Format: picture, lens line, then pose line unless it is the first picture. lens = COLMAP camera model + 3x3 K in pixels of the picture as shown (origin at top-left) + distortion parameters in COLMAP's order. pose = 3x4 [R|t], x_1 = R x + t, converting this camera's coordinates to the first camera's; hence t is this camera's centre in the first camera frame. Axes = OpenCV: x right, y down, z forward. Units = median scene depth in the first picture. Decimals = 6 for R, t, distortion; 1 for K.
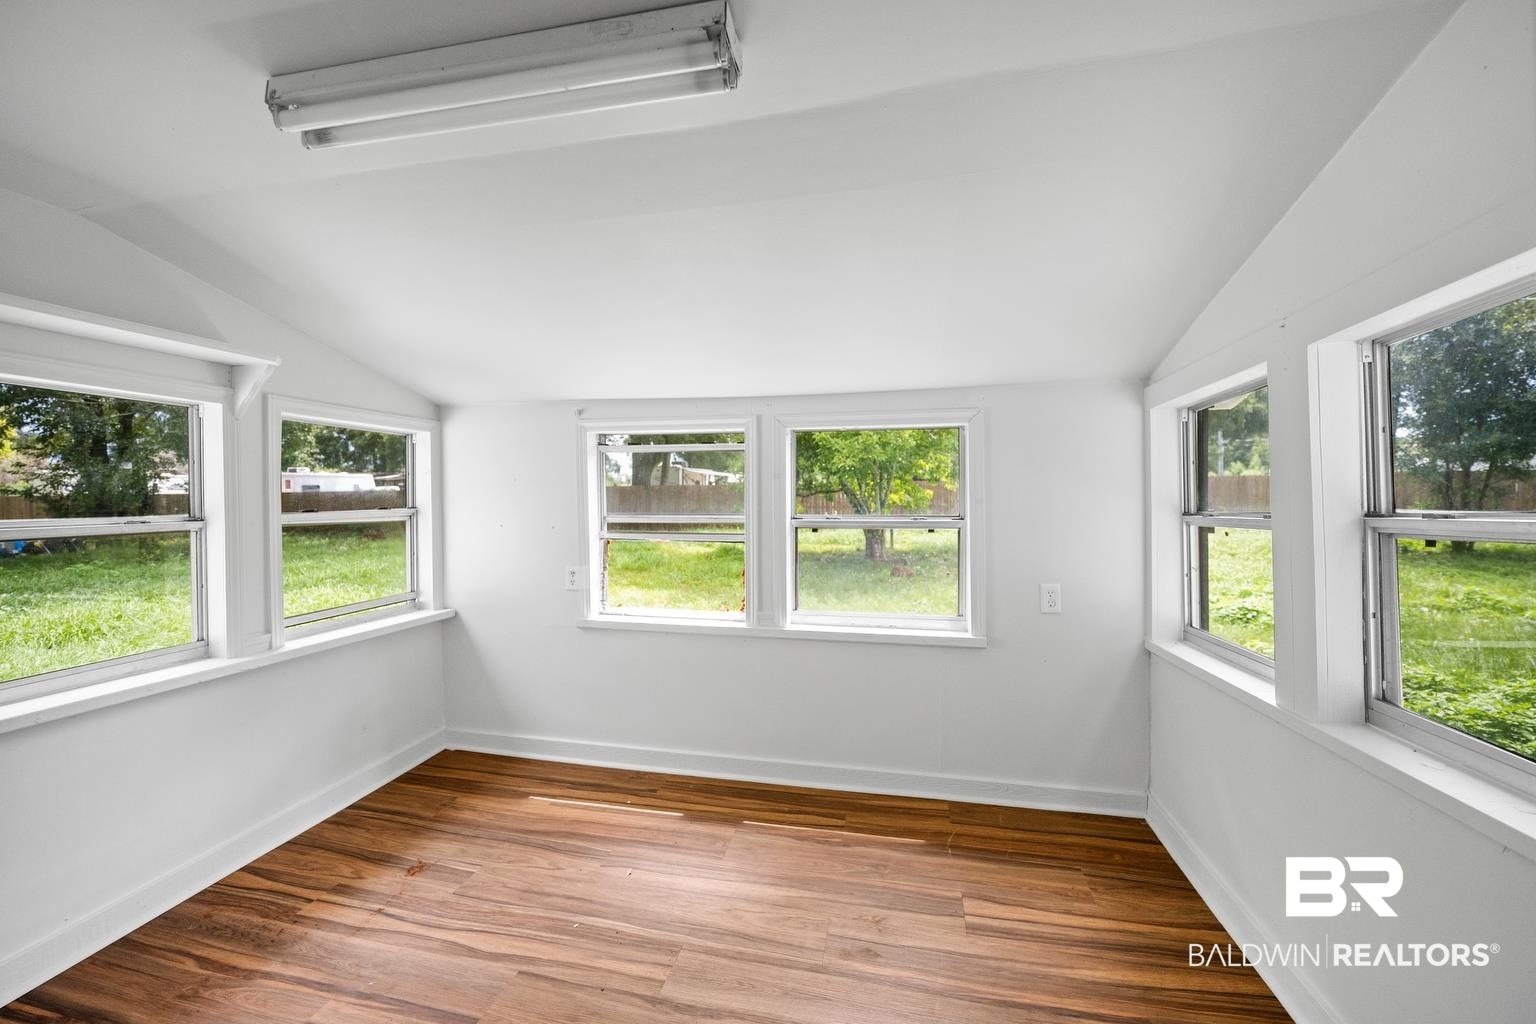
lens RADIAL K [[621.7, 0, 768.0], [0, 621.7, 512.0], [0, 0, 1]] dist [-0.006710, 0.000389]
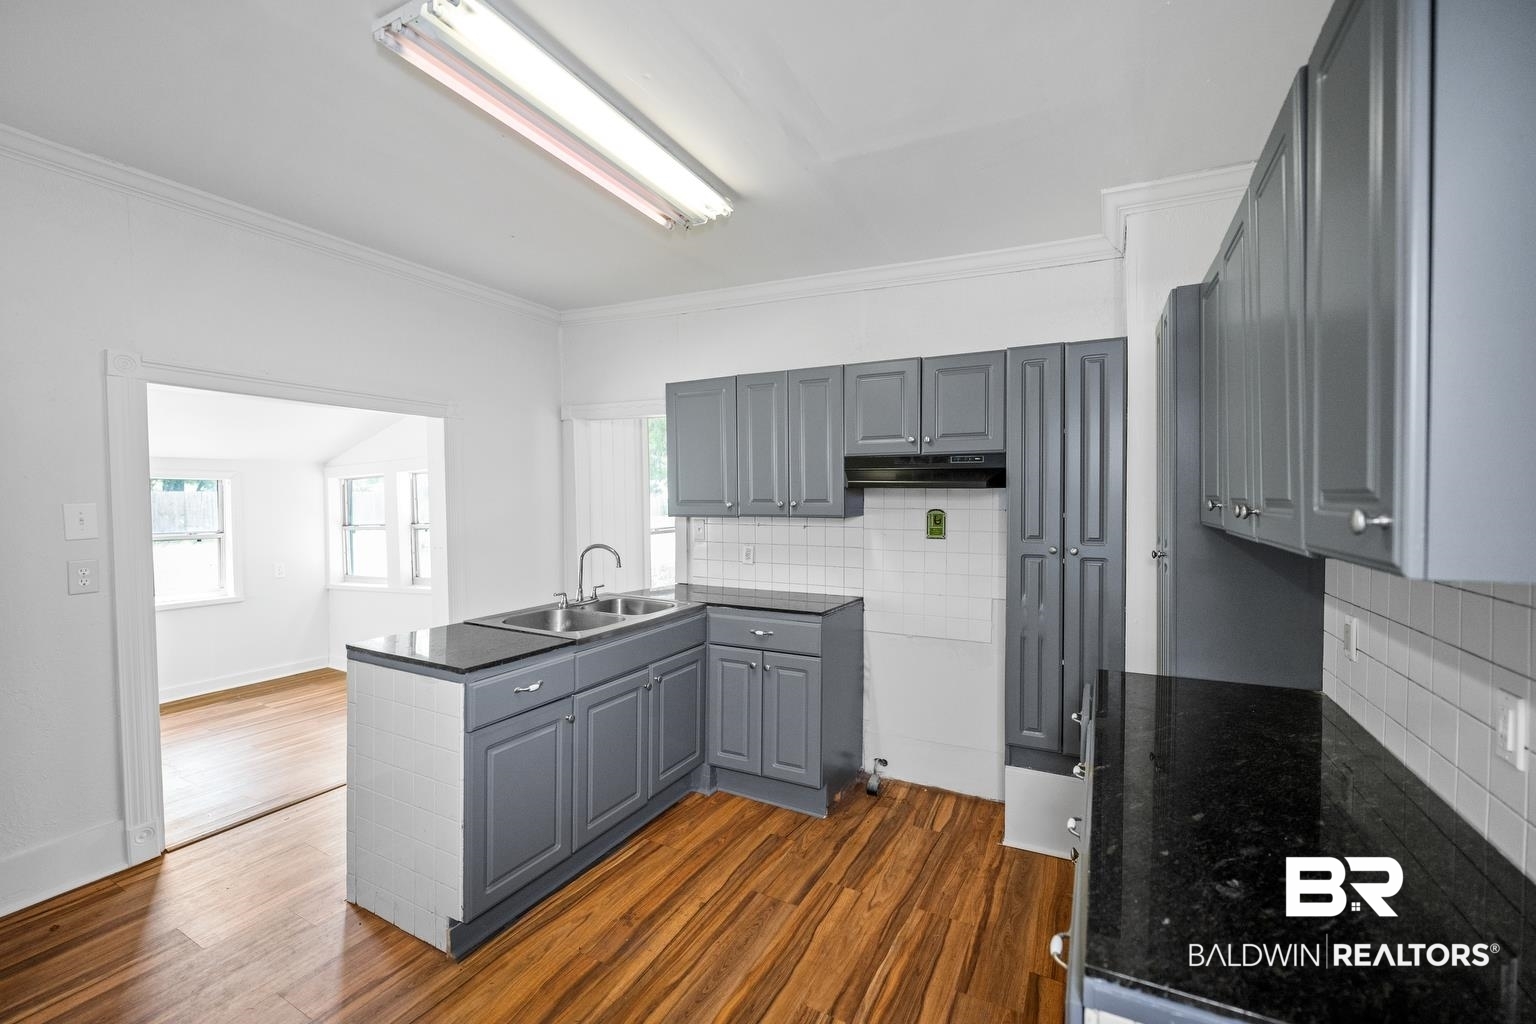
lens RADIAL K [[630.3, 0, 770.6], [0, 630.3, 503.7], [0, 0, 1]] dist [-0.007689, 0.000723]
pose [[0.269422, -0.007511, 0.962993, -1.092378], [-0.000507, 0.999968, 0.007941, -0.093362], [-0.963022, -0.002628, 0.269410, -1.092331]]
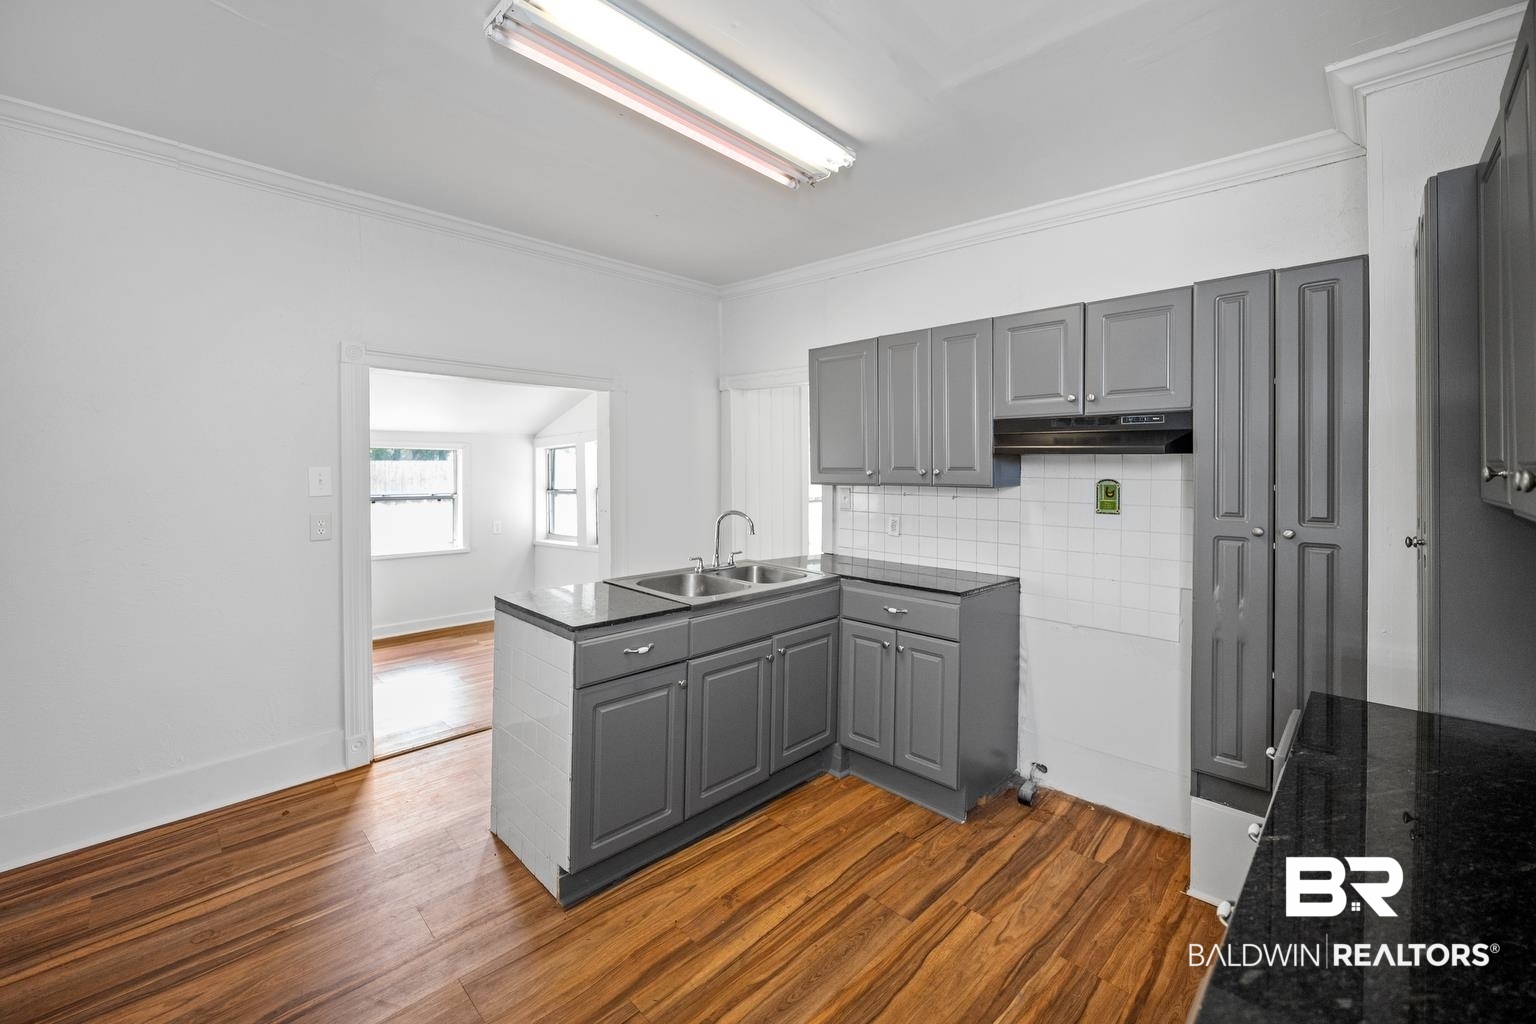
lens RADIAL K [[623.8, 0, 770.4], [0, 623.8, 464.5], [0, 0, 1]] dist [-0.007992, 0.000195]
pose [[0.536203, 0.007819, 0.844053, -1.002642], [-0.004914, 0.999969, -0.006142, -0.088736], [-0.844075, -0.000854, 0.536225, -1.151761]]
